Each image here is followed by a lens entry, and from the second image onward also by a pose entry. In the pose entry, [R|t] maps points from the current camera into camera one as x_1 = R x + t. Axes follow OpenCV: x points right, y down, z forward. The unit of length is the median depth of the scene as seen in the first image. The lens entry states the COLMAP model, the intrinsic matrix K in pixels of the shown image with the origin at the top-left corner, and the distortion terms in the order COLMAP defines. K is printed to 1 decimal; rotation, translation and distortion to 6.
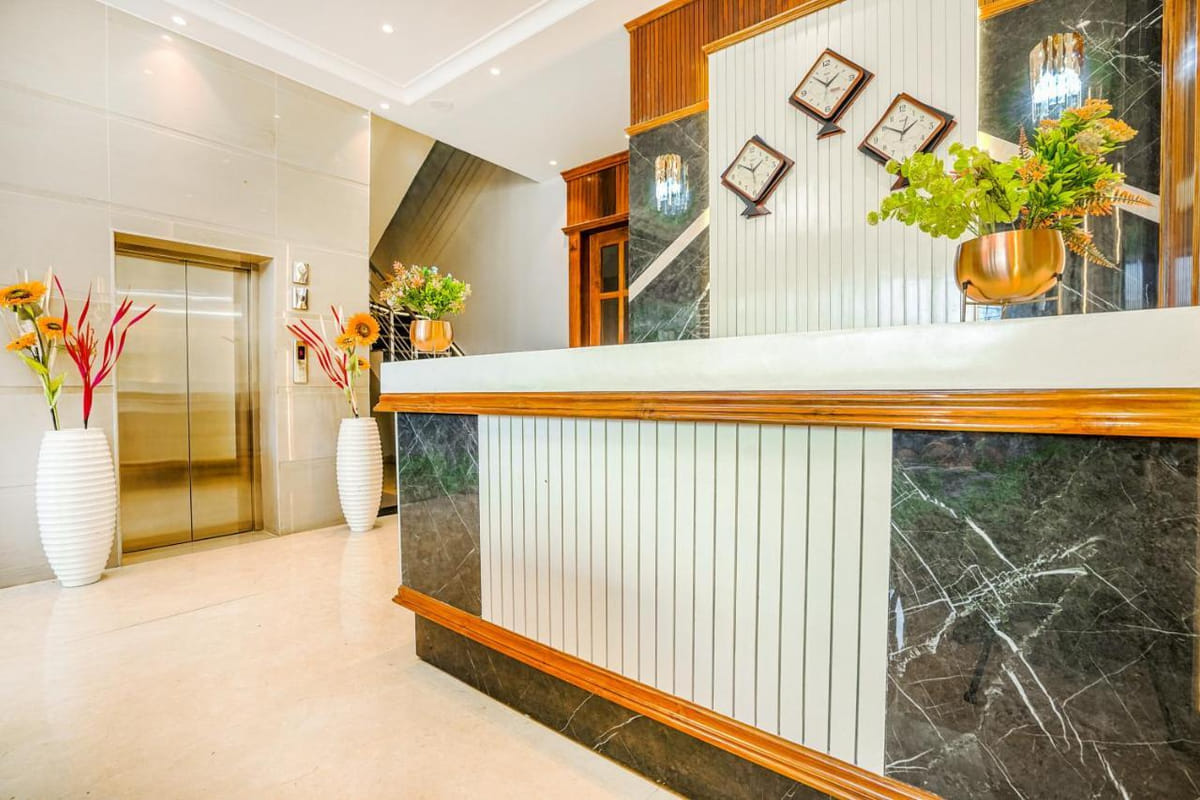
lens RADIAL K [[550.4, 0, 595.7], [0, 550.4, 403.5], [0, 0, 1]] dist [-0.056351, 0.020607]
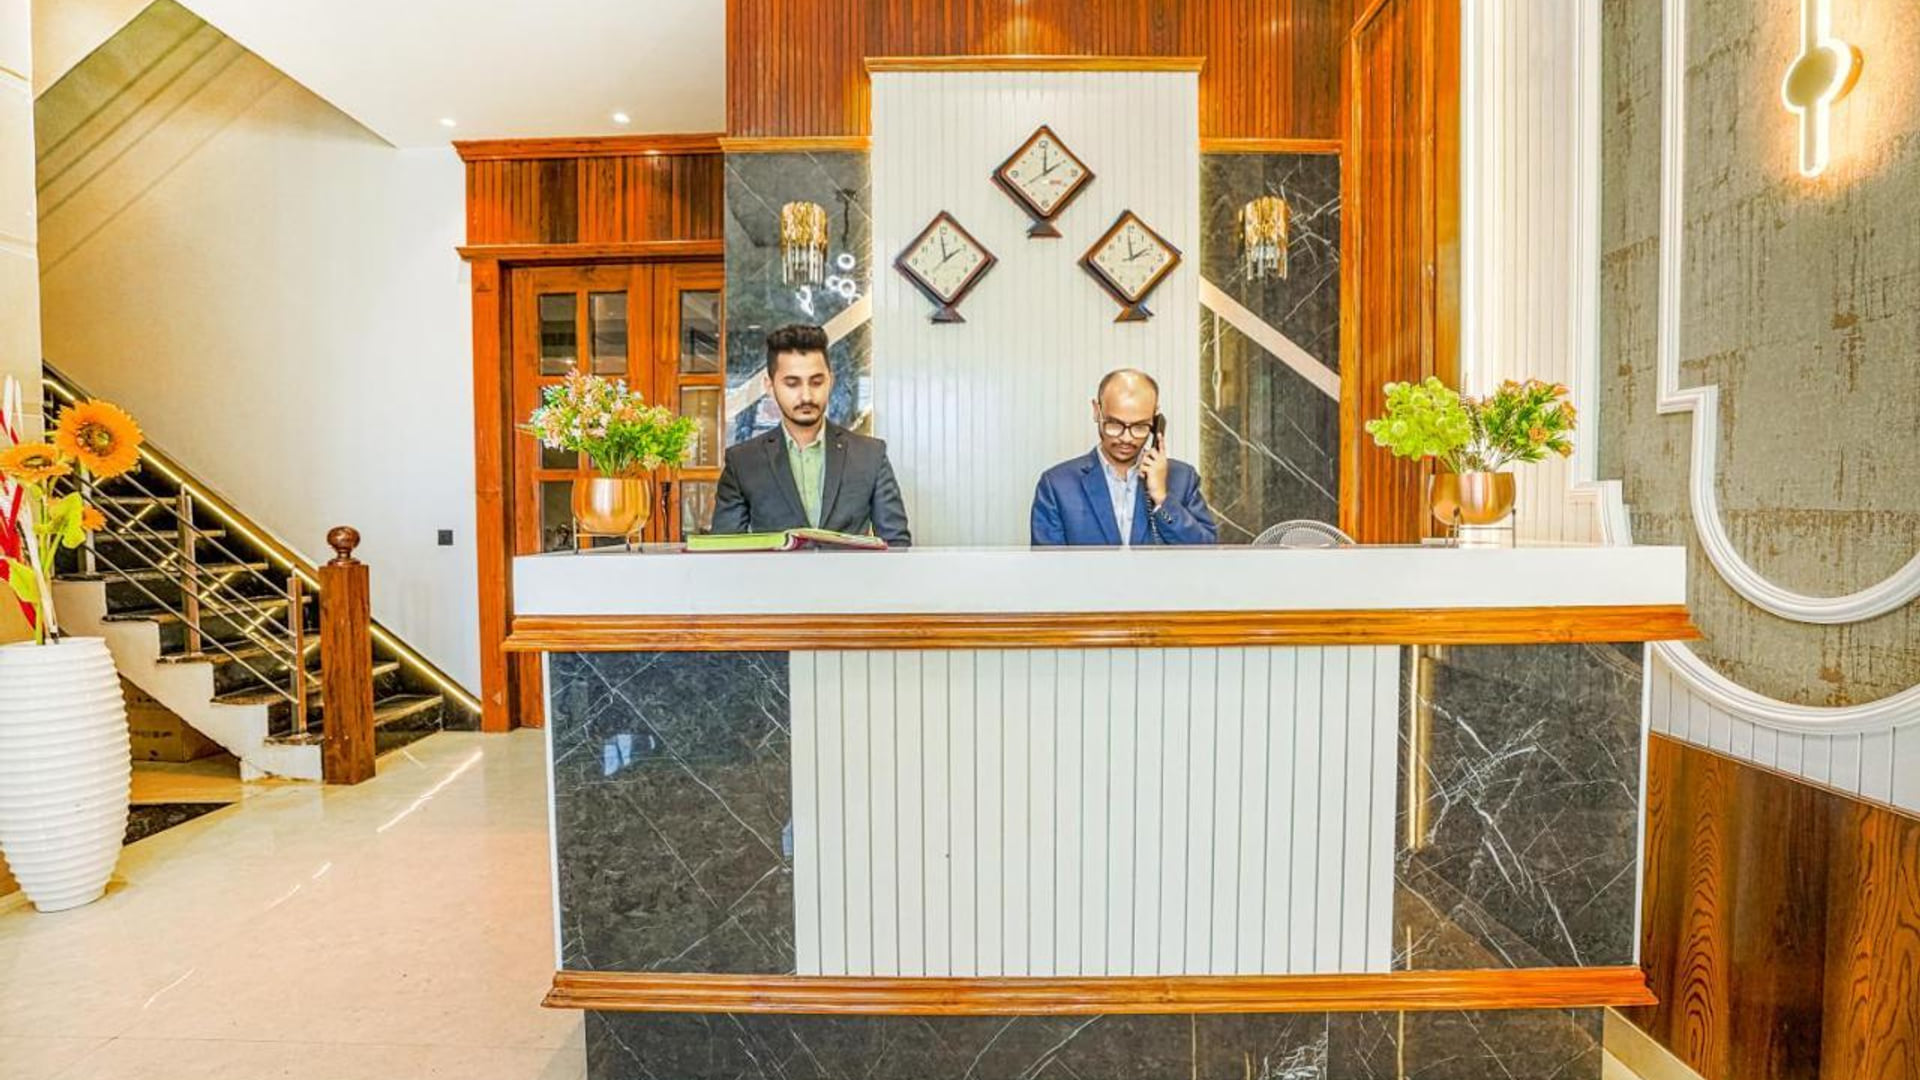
lens RADIAL K [[886.5, 0, 950.2], [0, 886.5, 547.0], [0, 0, 1]] dist [-0.059100, 0.022128]
pose [[0.786259, -0.024779, 0.617400, -0.636023], [0.018192, 0.999691, 0.016954, -0.098621], [-0.617629, -0.002098, 0.786467, 0.108196]]
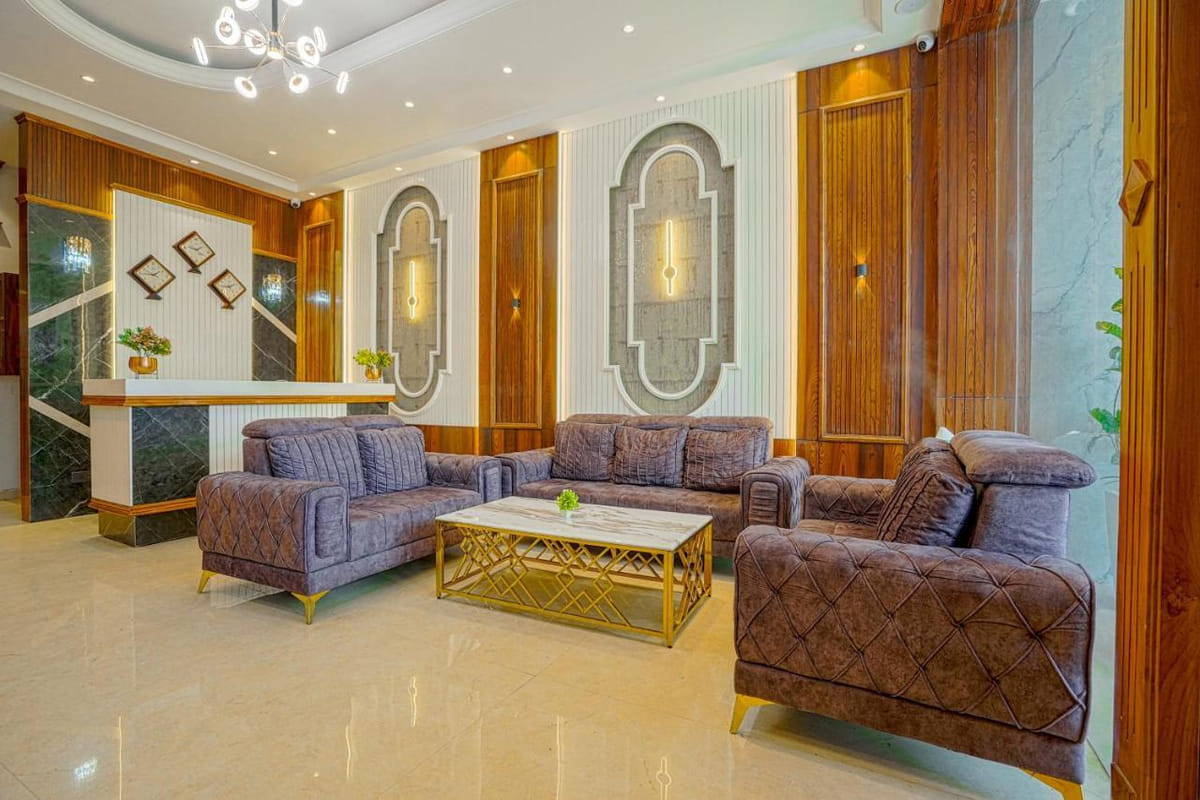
lens RADIAL K [[550.4, 0, 595.7], [0, 550.4, 403.5], [0, 0, 1]] dist [-0.056351, 0.020607]
pose [[-0.193089, -0.012354, 0.981103, -2.578480], [0.021152, 0.999636, 0.016750, 0.008508], [-0.980953, 0.023987, -0.192758, -0.151515]]
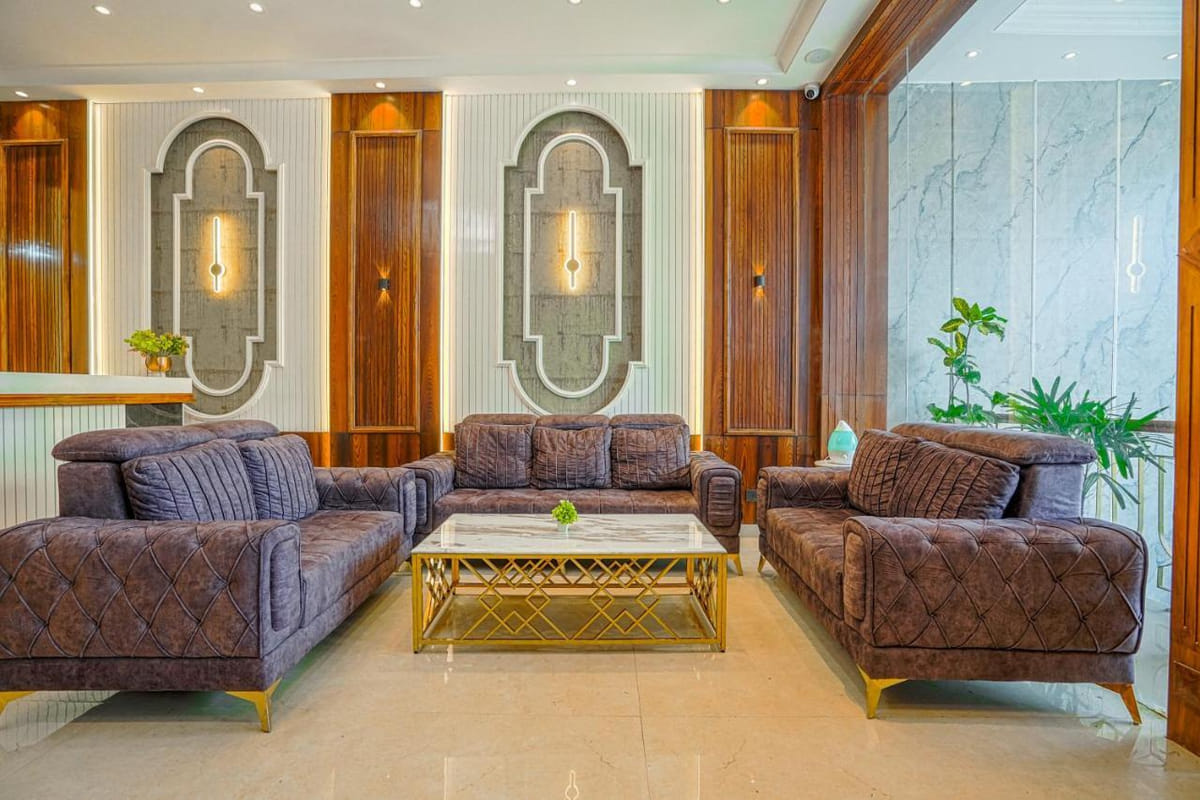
lens RADIAL K [[550.4, 0, 595.7], [0, 550.4, 403.5], [0, 0, 1]] dist [-0.056351, 0.020607]
pose [[-0.615370, -0.013758, 0.788118, -2.188799], [0.017698, 0.999354, 0.031265, -0.006912], [-0.788039, 0.033187, -0.614730, 0.385034]]
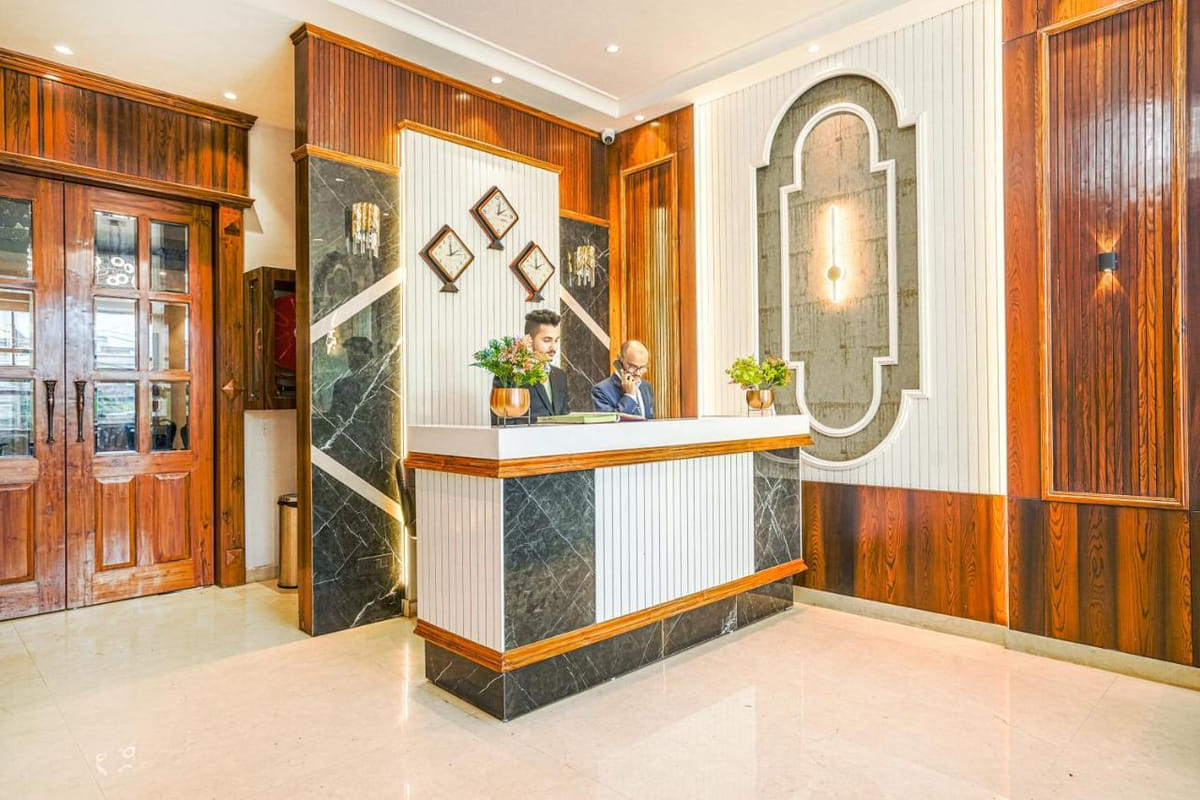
lens RADIAL K [[716.2, 0, 600.0], [0, 716.2, 400.0], [0, 0, 1]] dist [-0.038795, 0.050508]
pose [[0.110482, 0.006196, 0.993859, -1.813668], [0.035121, 0.999332, -0.010134, -0.117094], [-0.993257, 0.036025, 0.110191, 0.742088]]
